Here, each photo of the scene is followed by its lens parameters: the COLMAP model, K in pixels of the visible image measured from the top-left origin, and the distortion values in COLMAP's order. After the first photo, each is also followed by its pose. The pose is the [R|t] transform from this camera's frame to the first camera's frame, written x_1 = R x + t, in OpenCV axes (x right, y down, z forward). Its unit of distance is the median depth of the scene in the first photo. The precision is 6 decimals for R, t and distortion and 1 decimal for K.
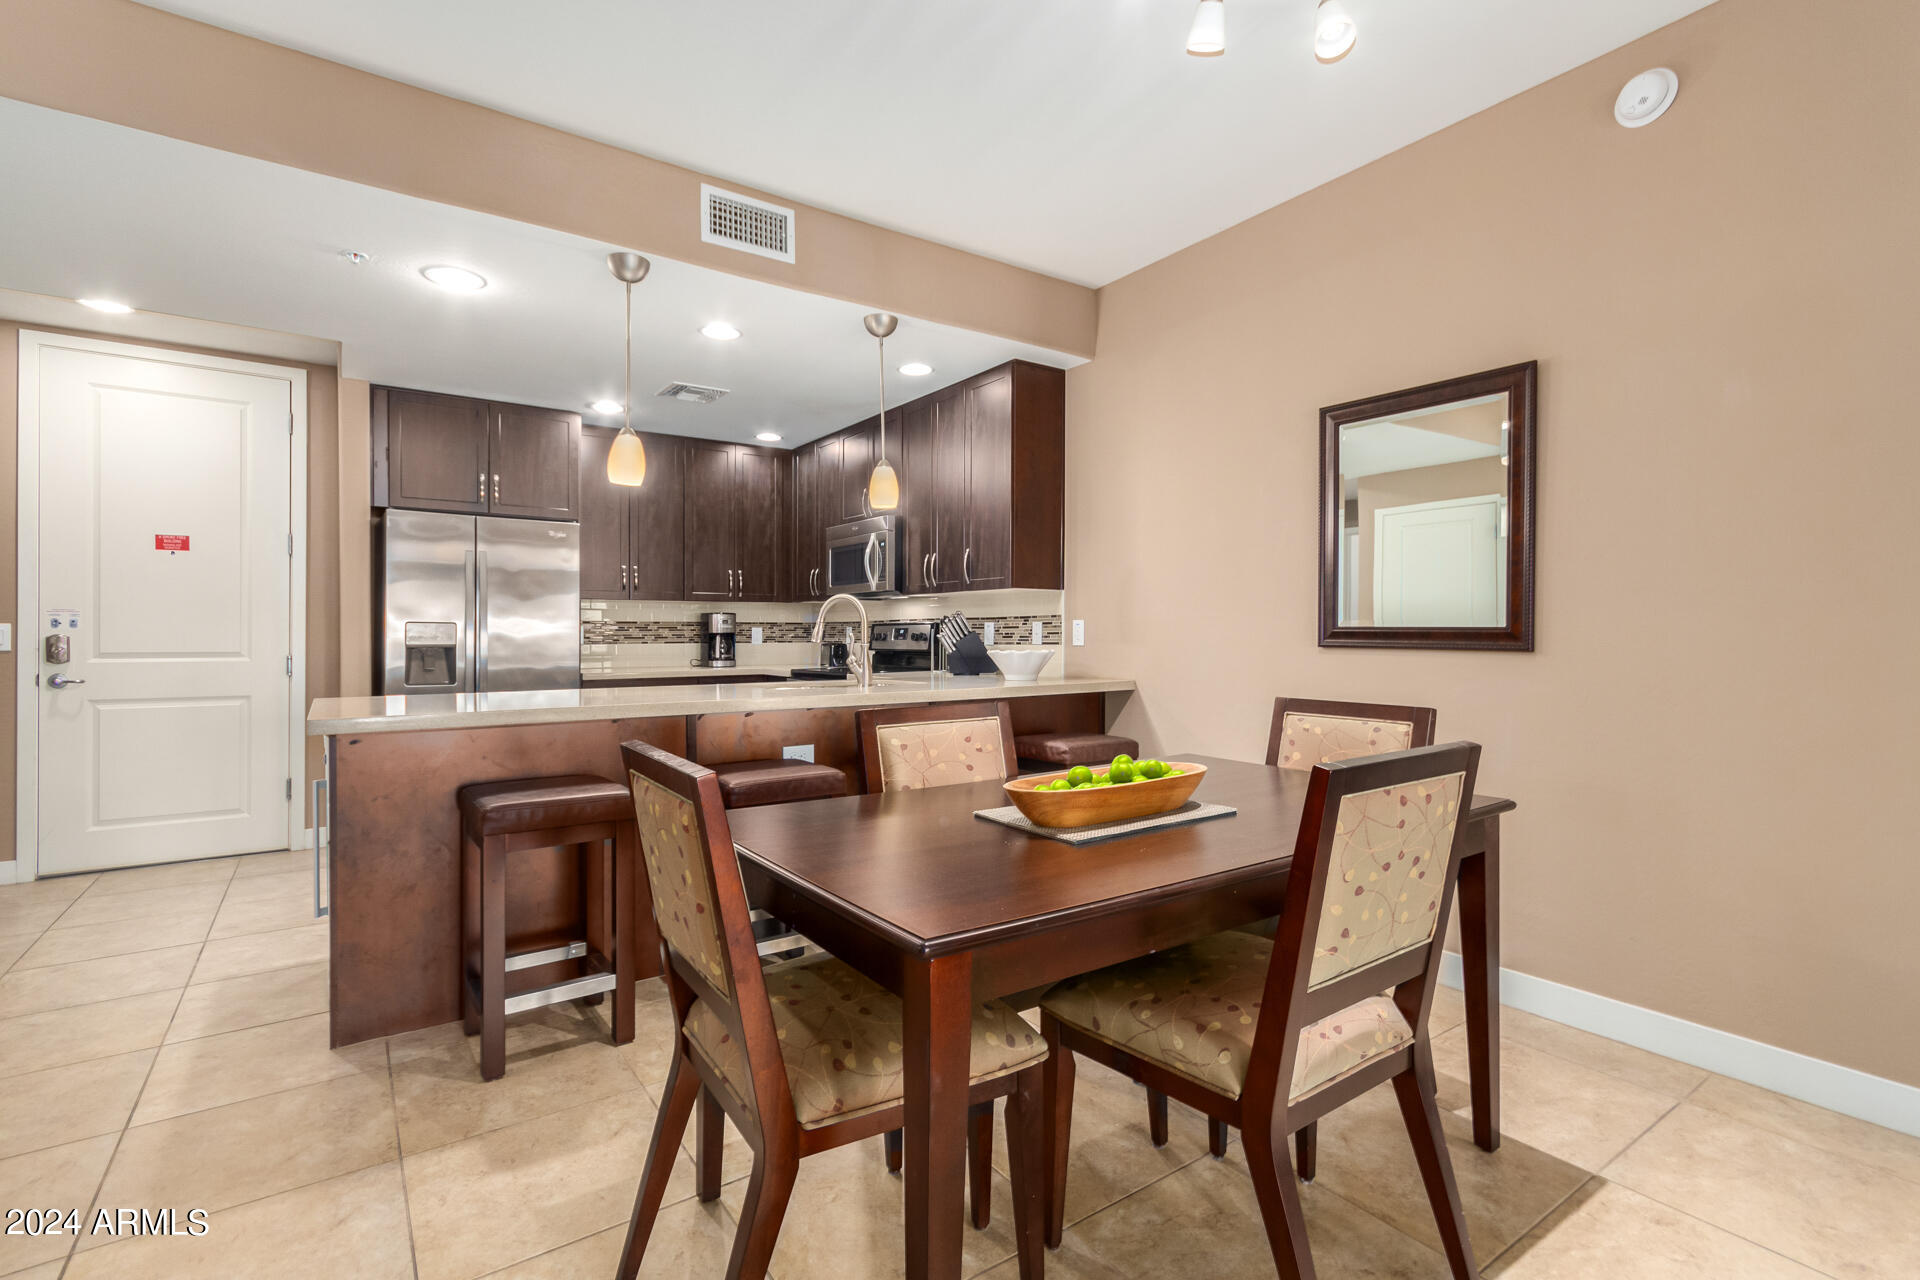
lens RADIAL K [[880.5, 0, 959.0], [0, 880.5, 634.7], [0, 0, 1]] dist [0.008062, -0.000038]
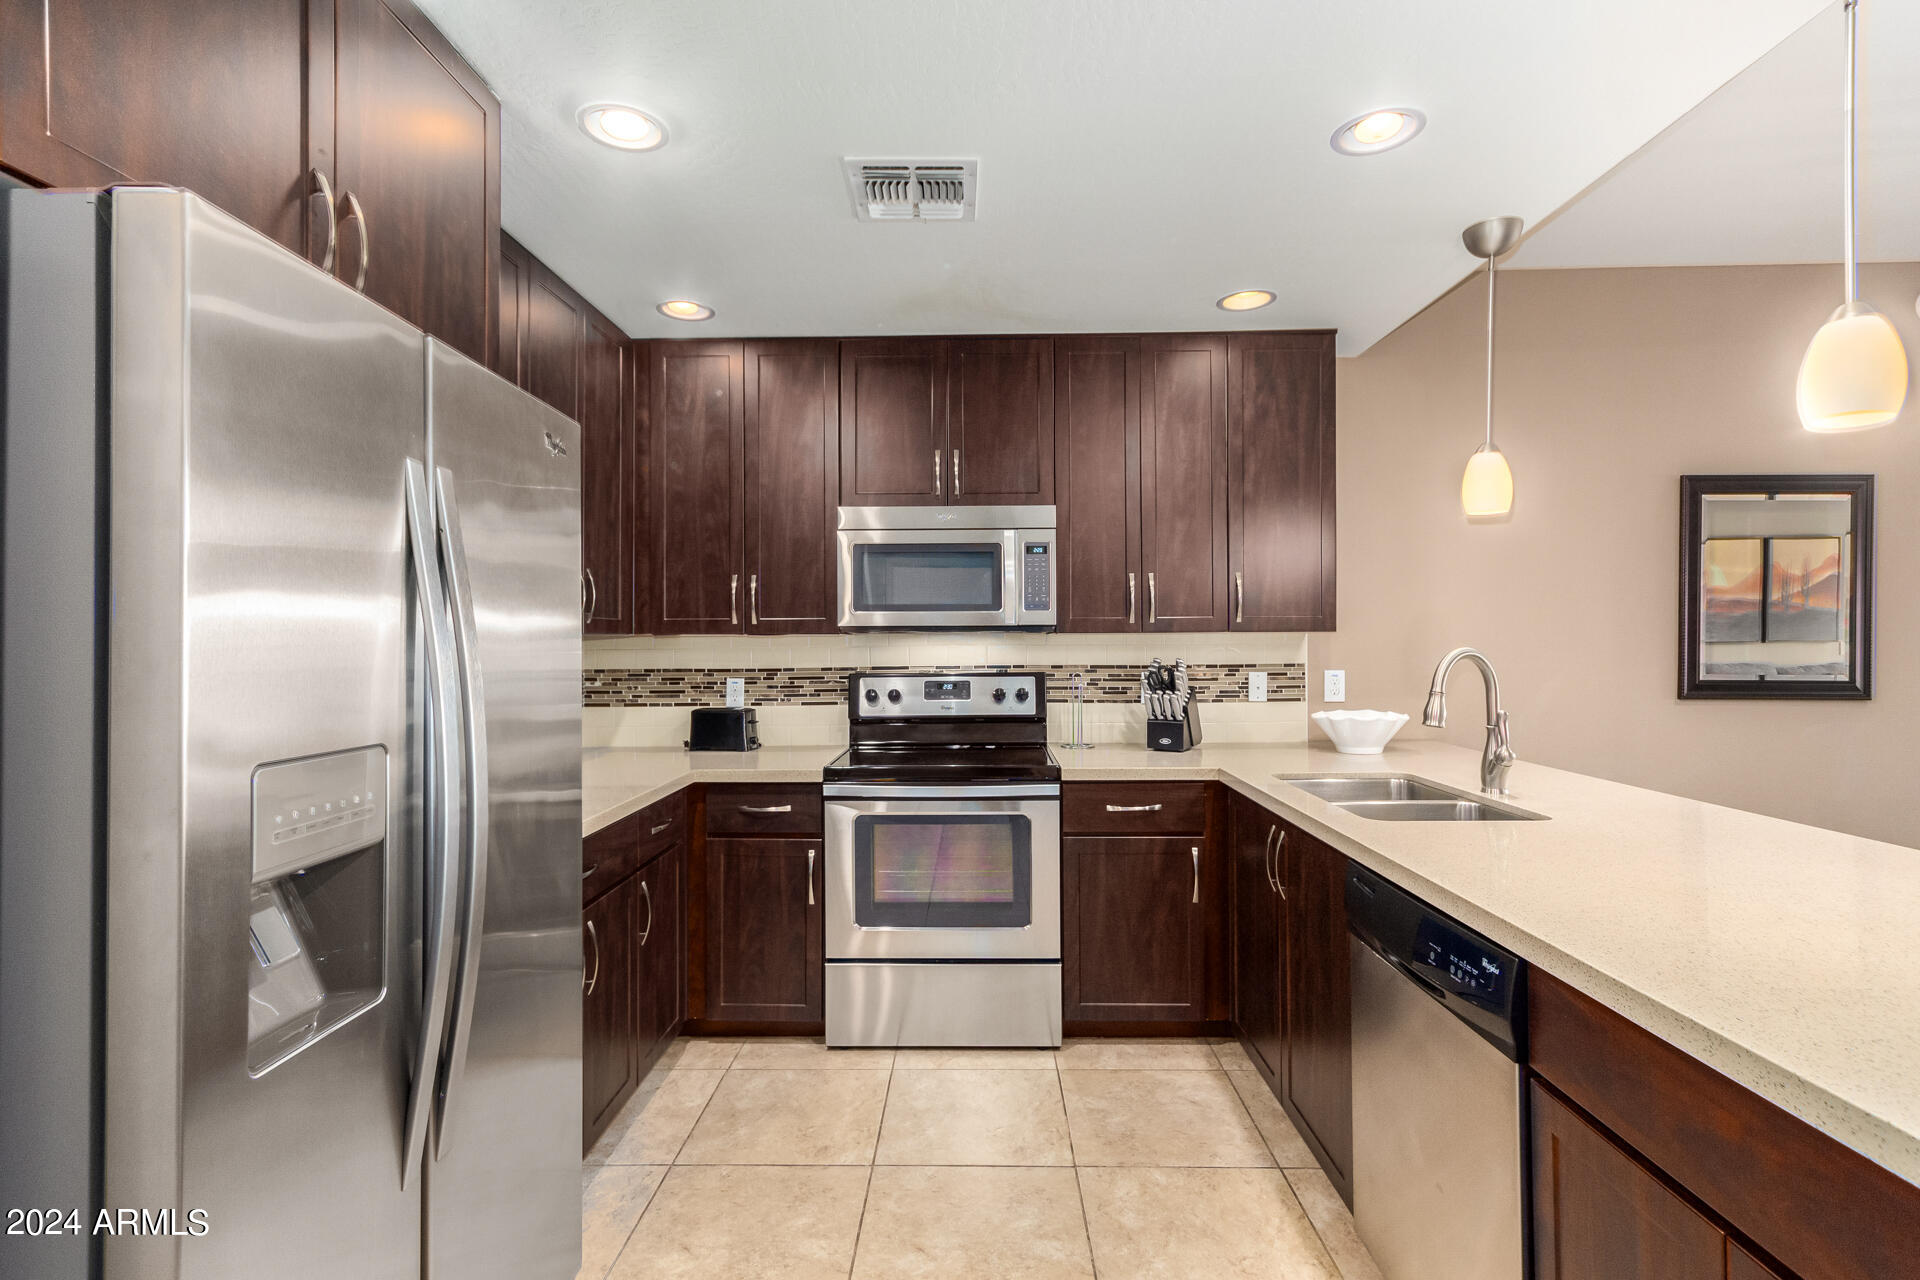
lens RADIAL K [[907.5, 0, 963.9], [0, 907.5, 637.5], [0, 0, 1]] dist [0.011606, 0.000369]
pose [[0.595354, -0.003295, 0.803457, -0.680719], [0.007214, 0.999973, -0.001245, -0.044378], [-0.803431, 0.006537, 0.595362, 0.713543]]
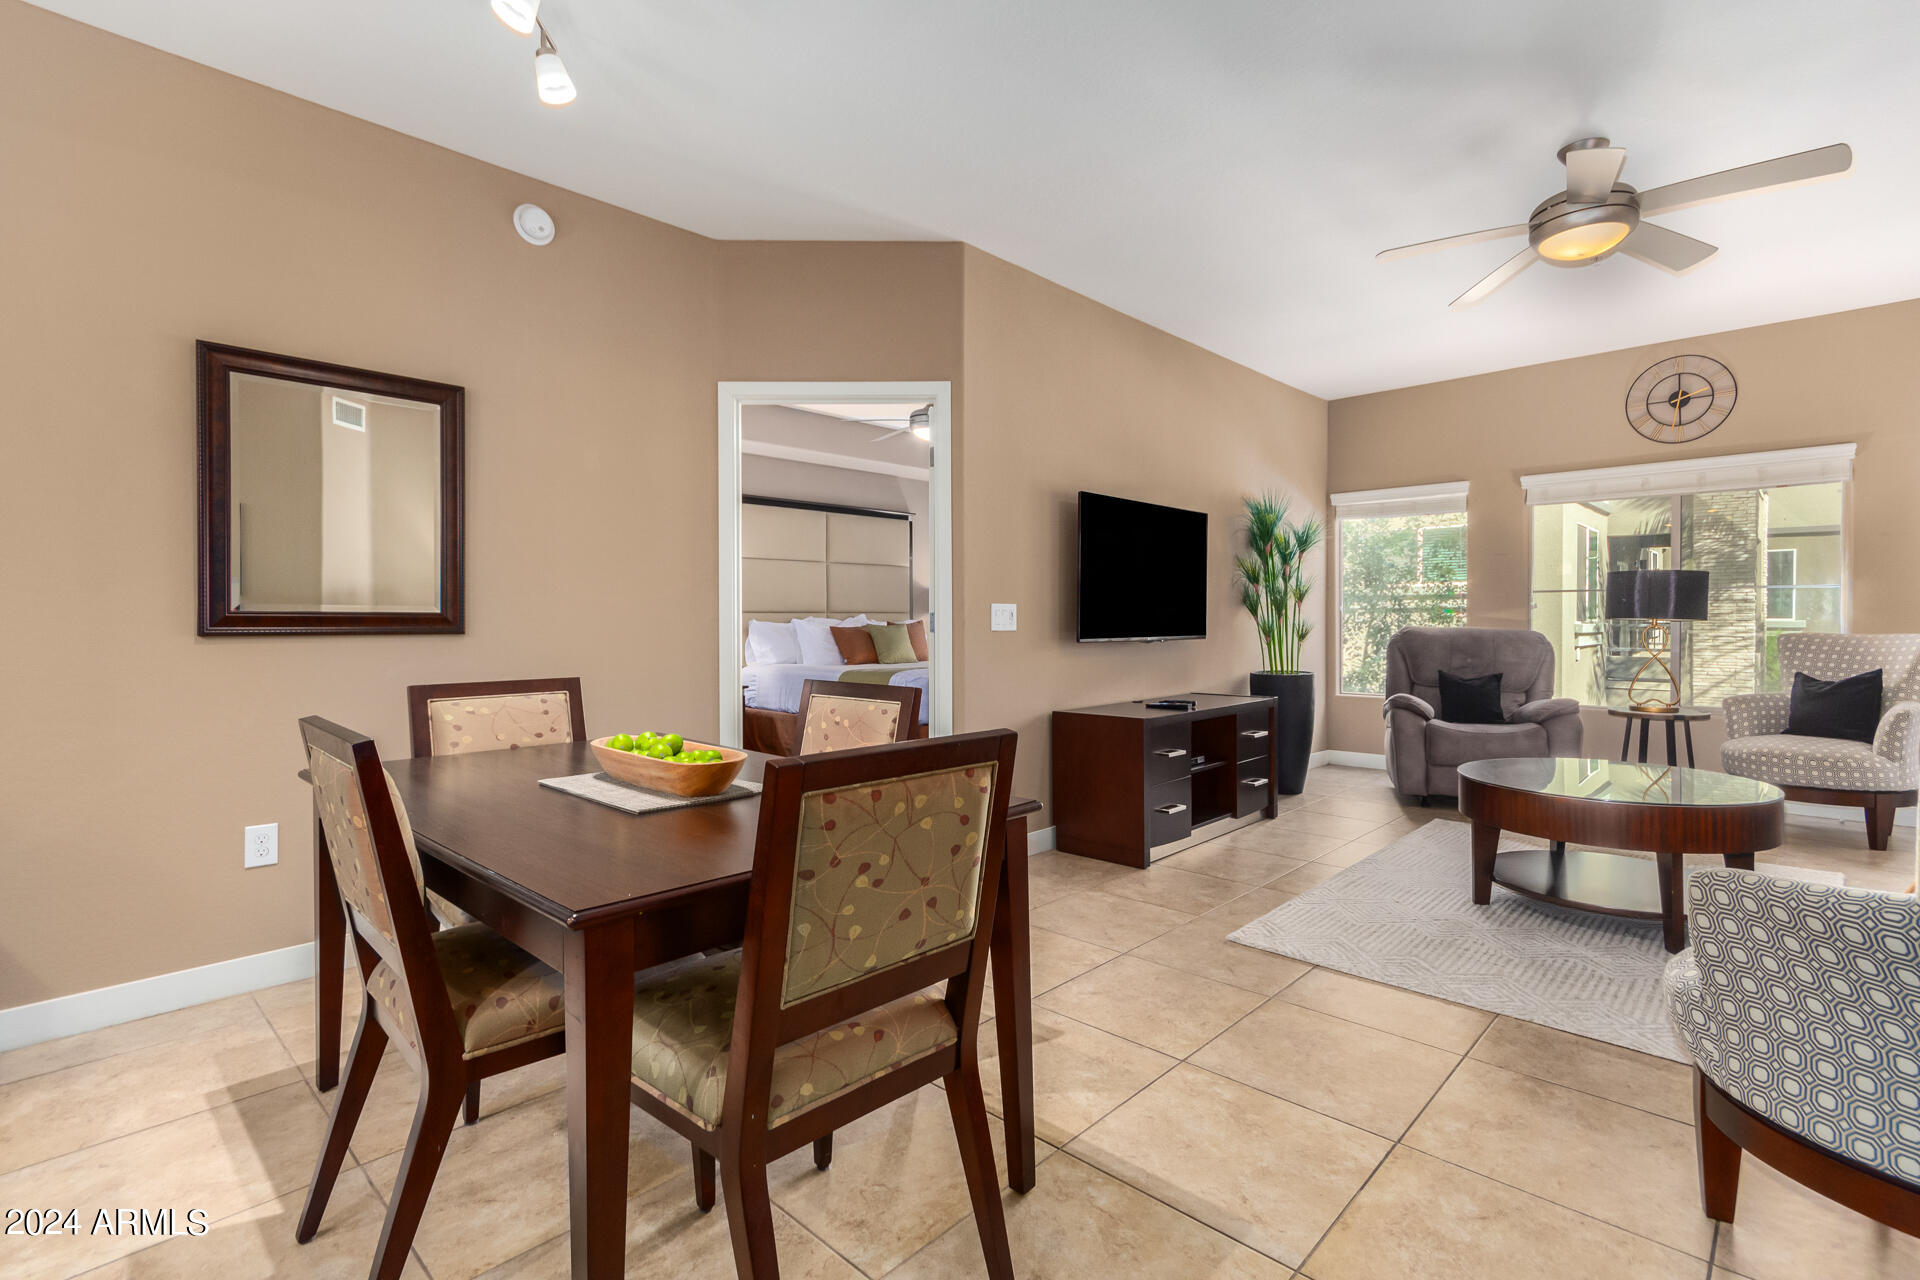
lens RADIAL K [[890.3, 0, 960.4], [0, 890.3, 632.0], [0, 0, 1]] dist [-0.000755, 0.000254]
pose [[-0.187904, -0.016201, 0.982054, -0.364919], [0.004768, 0.999837, 0.017407, -0.000319], [-0.982176, 0.007953, -0.187797, 0.322165]]
